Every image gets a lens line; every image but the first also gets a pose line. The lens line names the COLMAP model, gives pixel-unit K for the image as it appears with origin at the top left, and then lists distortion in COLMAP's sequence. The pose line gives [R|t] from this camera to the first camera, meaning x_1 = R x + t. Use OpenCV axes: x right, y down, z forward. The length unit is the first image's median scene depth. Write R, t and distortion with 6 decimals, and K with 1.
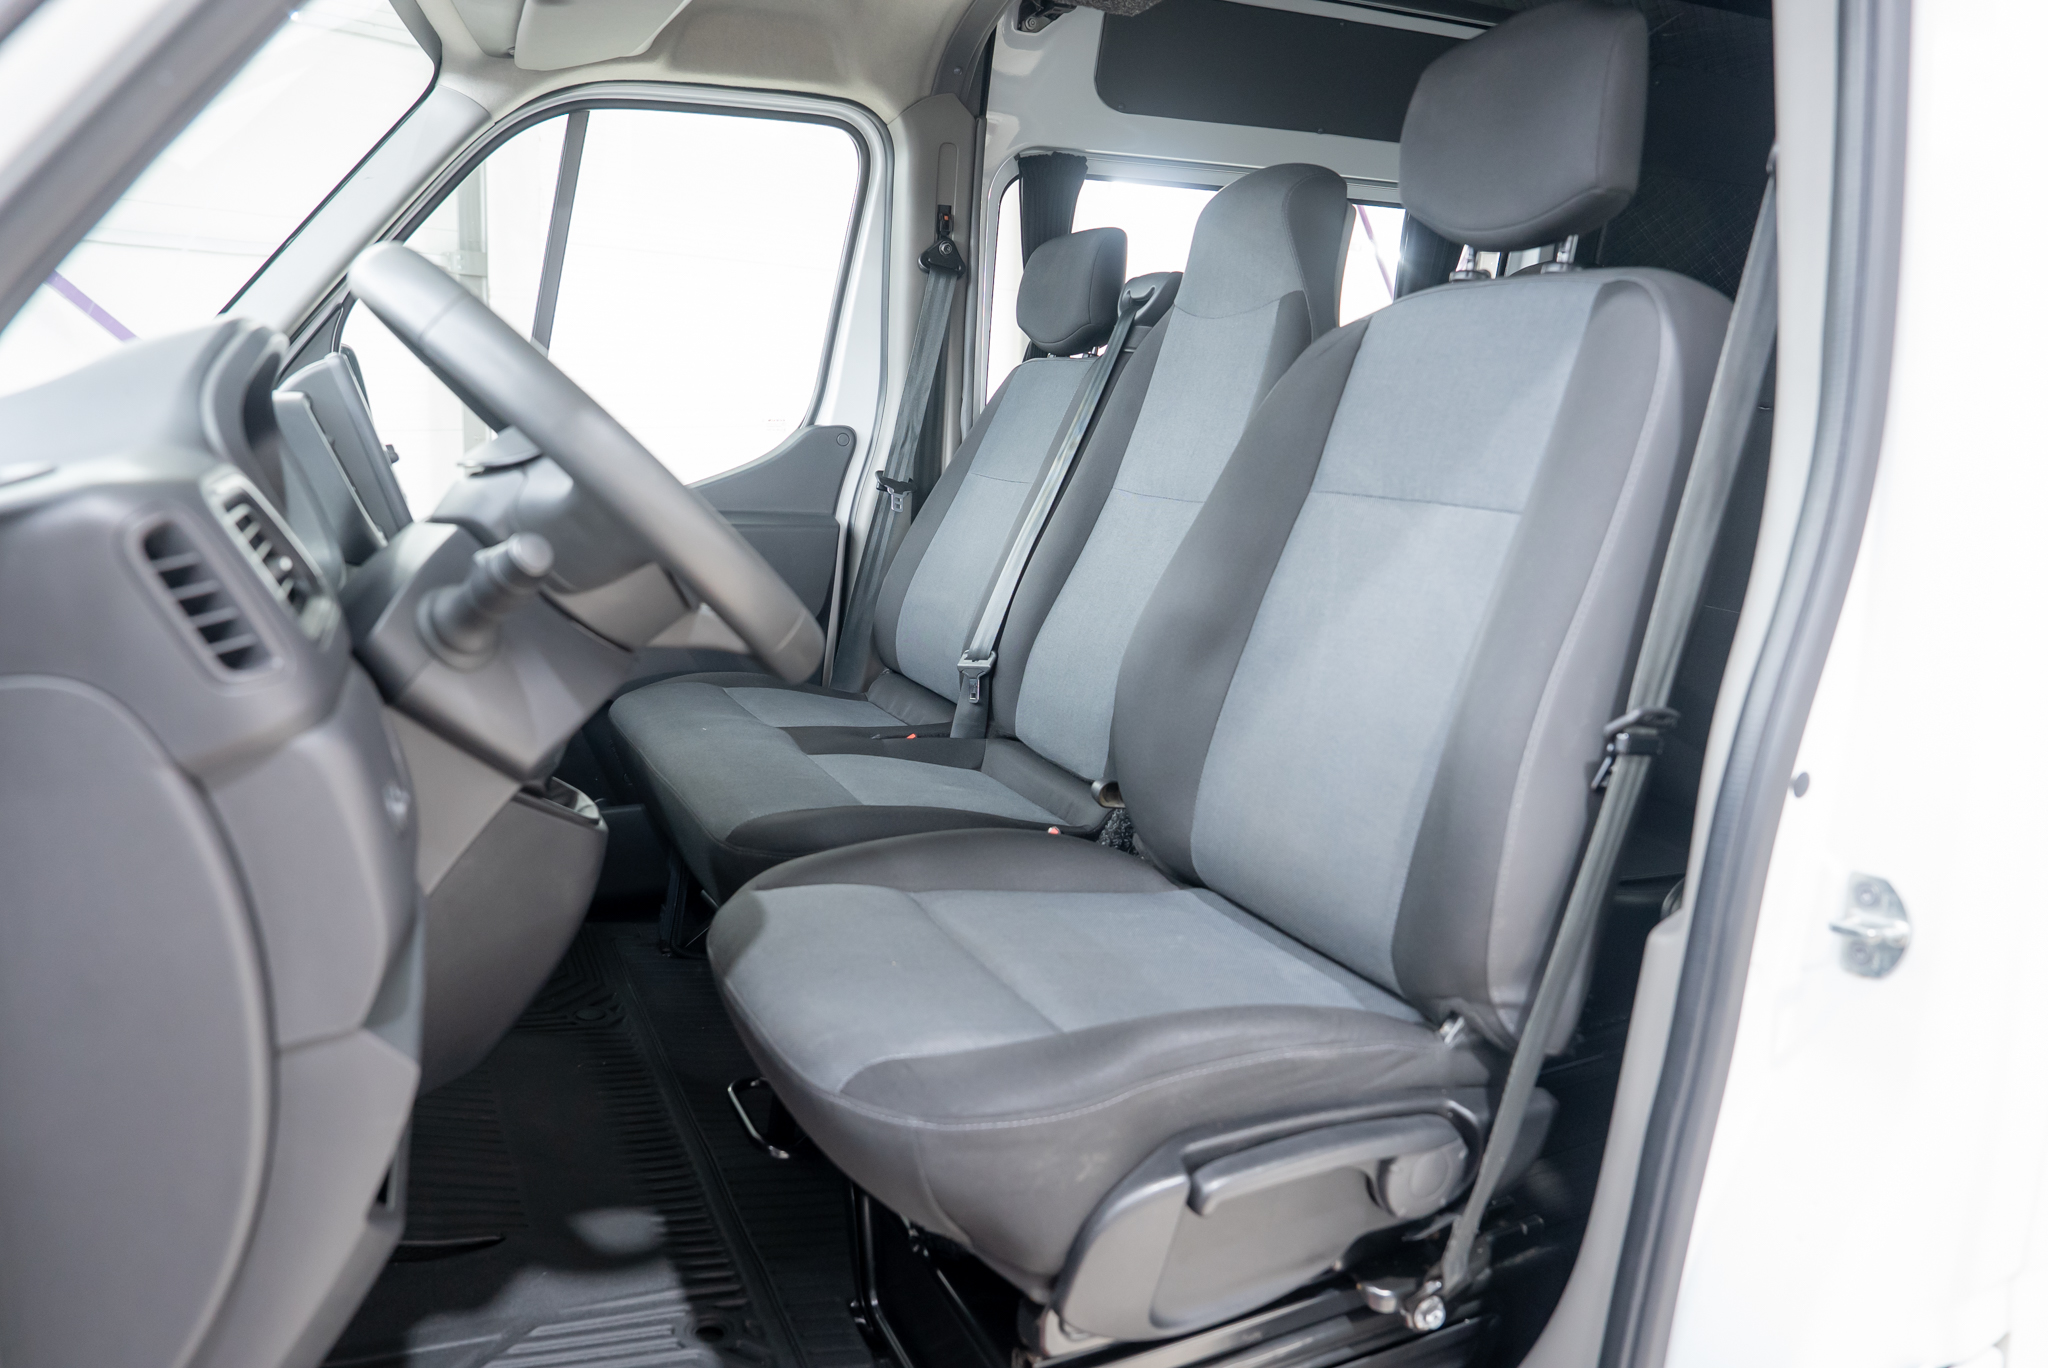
lens RADIAL K [[1412.9, 0, 1013.7], [0, 1412.9, 678.5], [0, 0, 1]] dist [-0.108620, 0.071487]
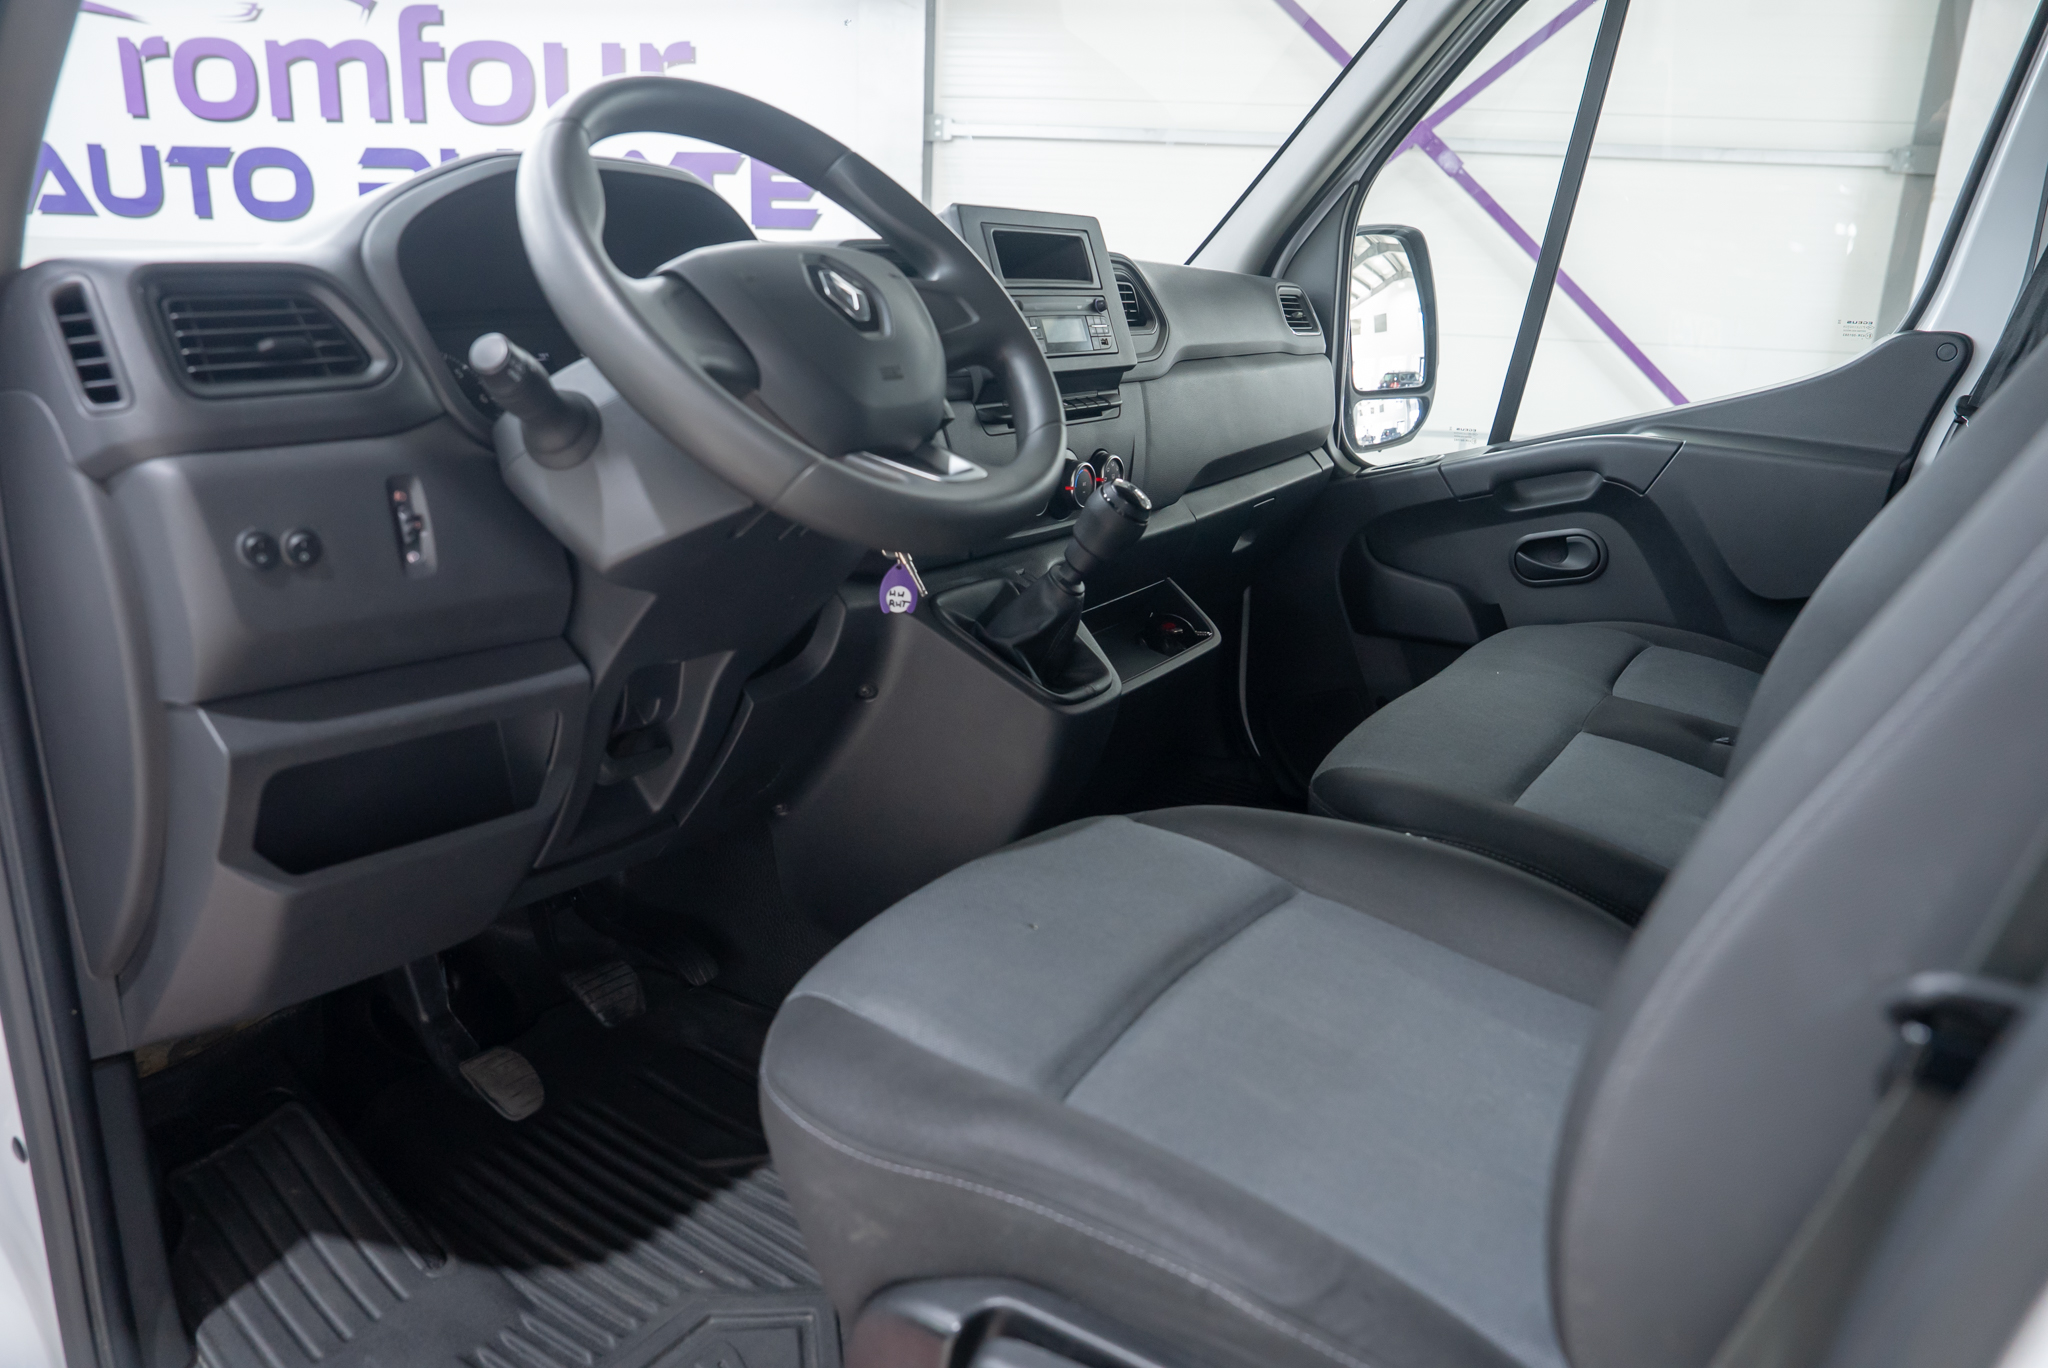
lens RADIAL K [[1412.9, 0, 1013.7], [0, 1412.9, 678.5], [0, 0, 1]] dist [-0.108620, 0.071487]
pose [[0.513156, 0.222073, -0.829068, 0.291552], [-0.182270, 0.972111, 0.147572, -0.028470], [0.838718, 0.075387, 0.539322, 0.289338]]
